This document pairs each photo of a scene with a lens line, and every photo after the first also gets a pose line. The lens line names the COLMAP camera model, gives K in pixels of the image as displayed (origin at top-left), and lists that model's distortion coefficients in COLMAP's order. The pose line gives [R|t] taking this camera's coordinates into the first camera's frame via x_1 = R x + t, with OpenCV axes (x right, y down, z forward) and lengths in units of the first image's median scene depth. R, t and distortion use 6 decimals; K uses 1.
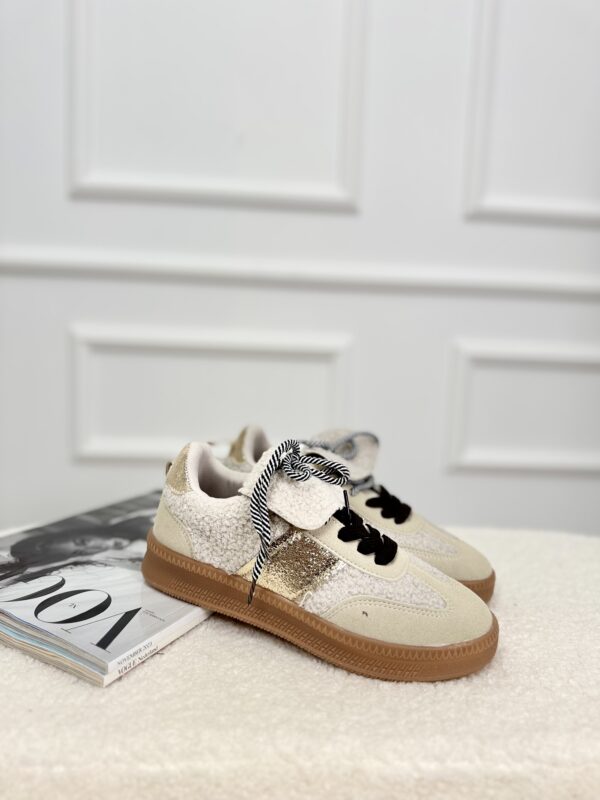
lens RADIAL K [[589.1, 0, 300.0], [0, 589.1, 400.0], [0, 0, 1]] dist [0.003605, 0.002297]
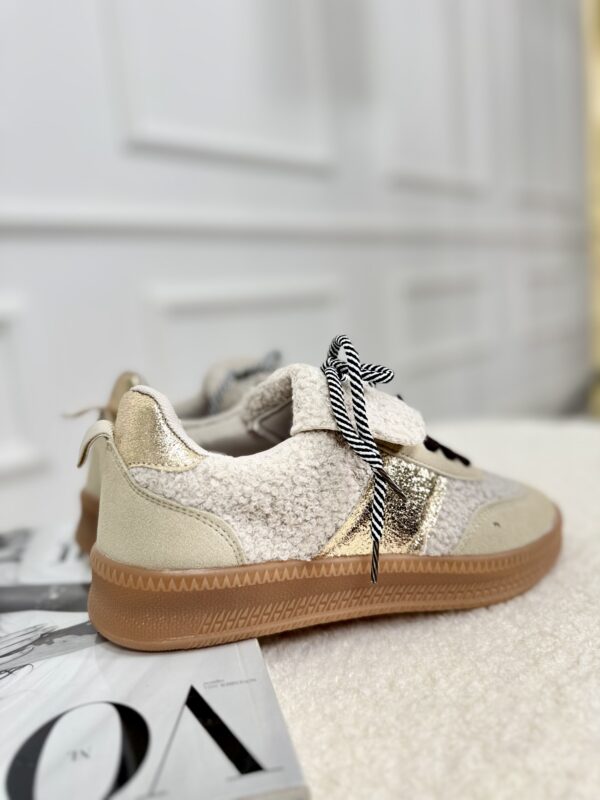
lens RADIAL K [[589.1, 0, 300.0], [0, 589.1, 400.0], [0, 0, 1]] dist [0.003605, 0.002297]
pose [[0.736919, -0.225574, 0.637234, -0.492125], [0.212653, 0.972179, 0.098221, 0.065016], [-0.641661, 0.063129, 0.764386, 0.513669]]
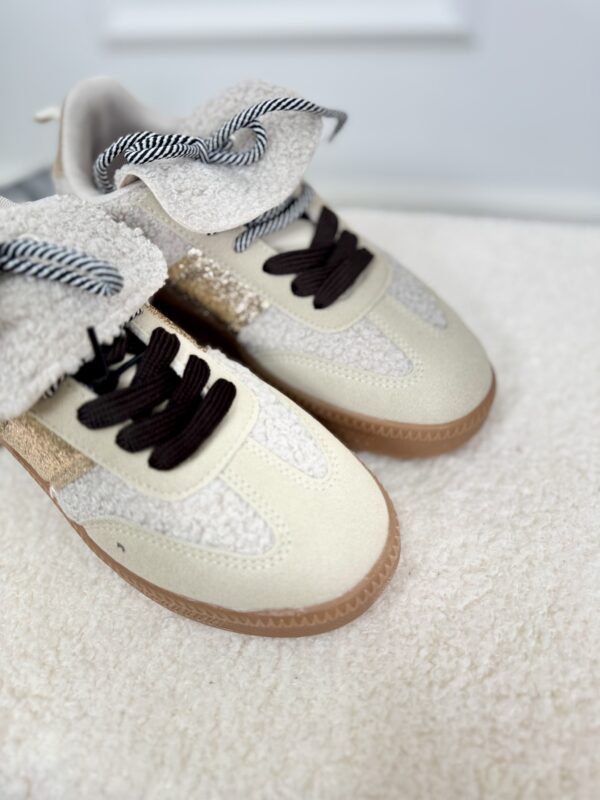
lens RADIAL K [[578.7, 0, 300.0], [0, 578.7, 400.0], [0, 0, 1]] dist [0.042570, -0.045510]
pose [[0.942973, 0.150346, -0.296982, 0.392241], [0.094687, 0.734176, 0.672324, -0.105904], [0.319118, -0.662103, 0.678073, 0.700074]]
